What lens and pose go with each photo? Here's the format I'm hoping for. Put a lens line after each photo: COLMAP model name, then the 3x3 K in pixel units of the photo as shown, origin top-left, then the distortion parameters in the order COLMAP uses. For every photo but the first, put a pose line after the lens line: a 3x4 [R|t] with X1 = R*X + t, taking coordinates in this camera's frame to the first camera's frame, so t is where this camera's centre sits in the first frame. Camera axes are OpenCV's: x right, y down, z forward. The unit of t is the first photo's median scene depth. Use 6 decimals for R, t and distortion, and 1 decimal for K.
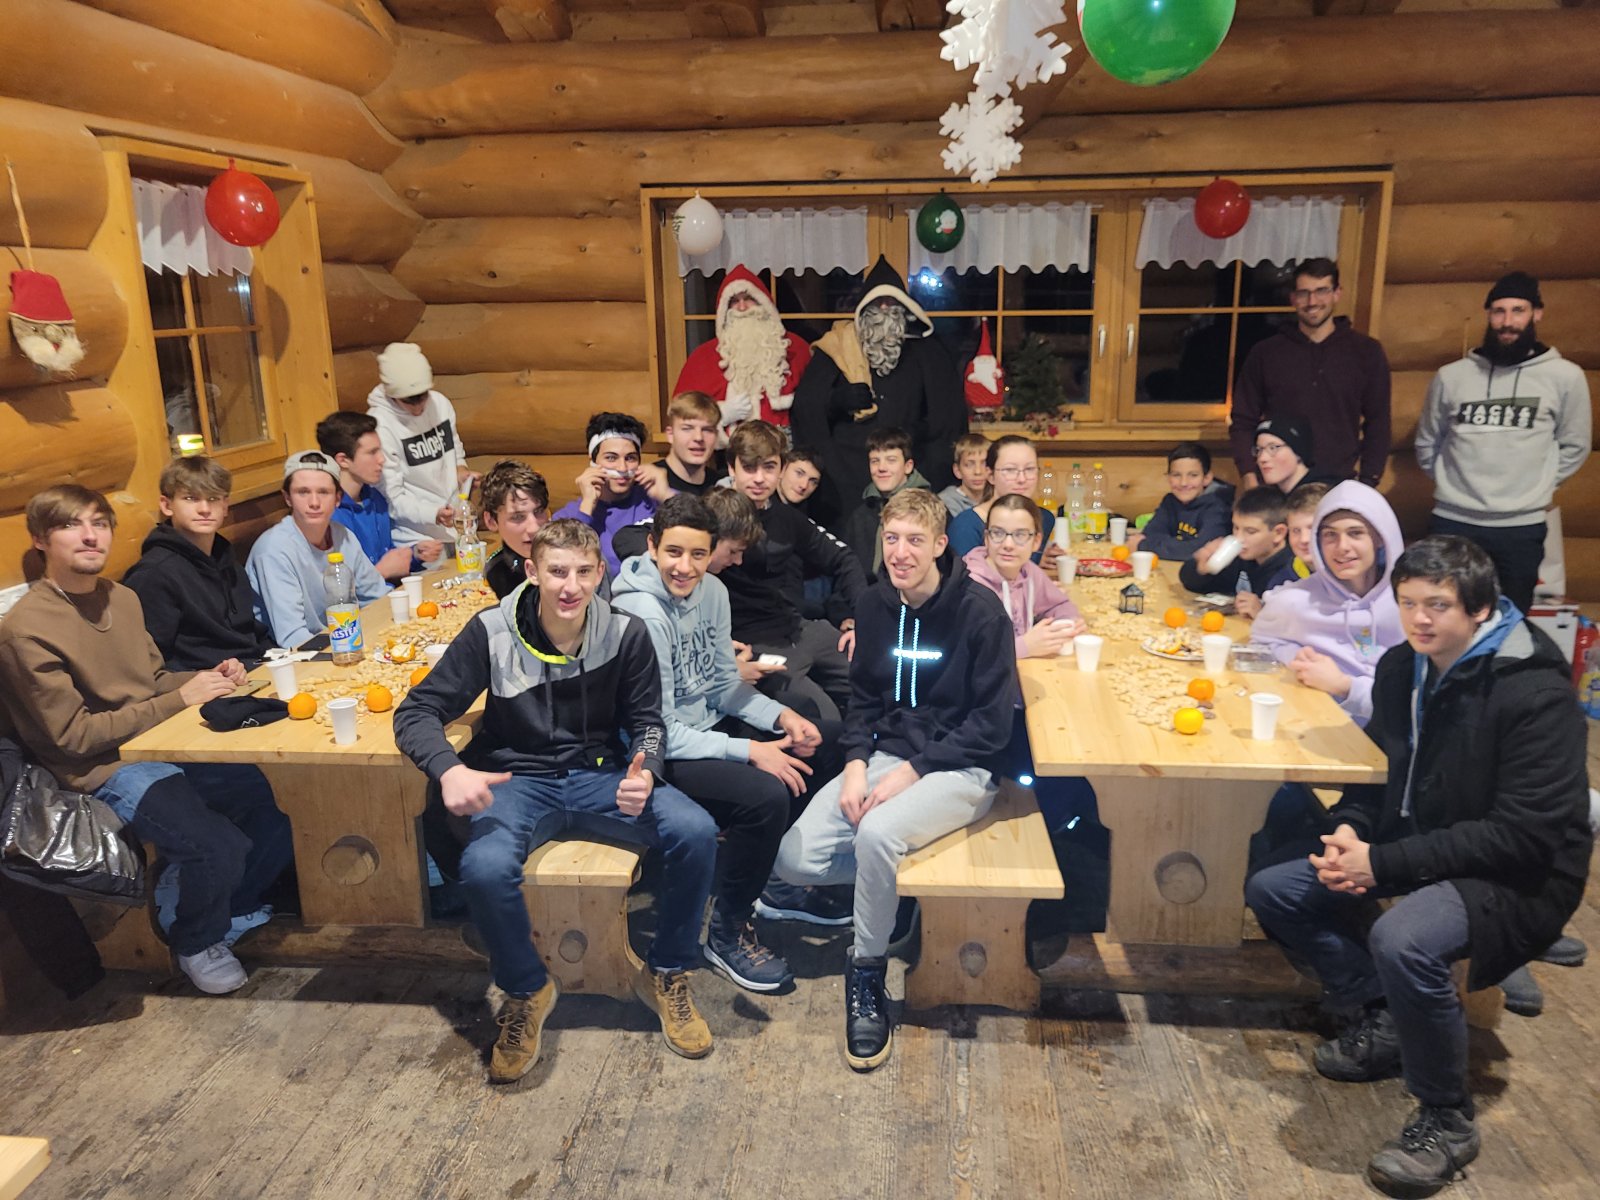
lens RADIAL K [[1214.7, 0, 831.0], [0, 1214.7, 599.9], [0, 0, 1]] dist [0.014111, -0.009357]
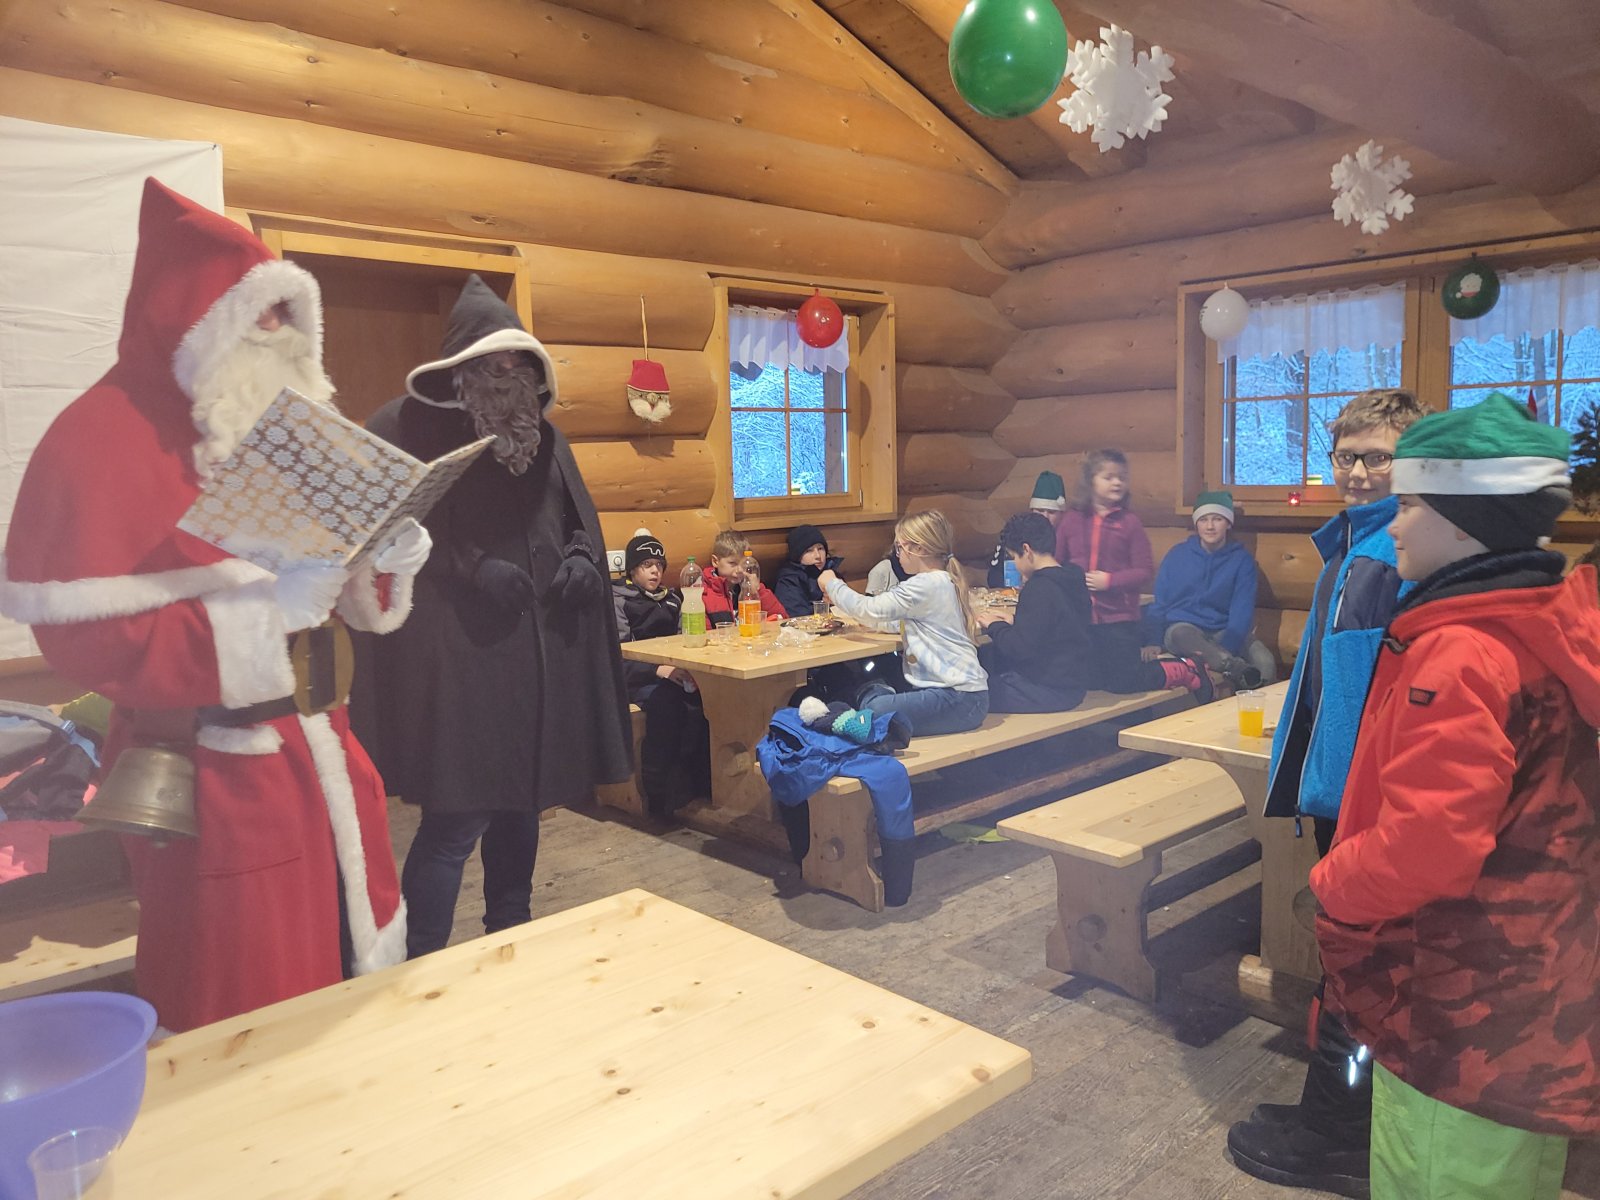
lens RADIAL K [[1206.2, 0, 807.3], [0, 1206.2, 596.6], [0, 0, 1]] dist [0.023929, -0.012256]
pose [[0.737464, 0.071536, -0.671587, 0.359158], [-0.154551, 0.985864, -0.064699, 0.065591], [0.657466, 0.151507, 0.738095, 0.003129]]
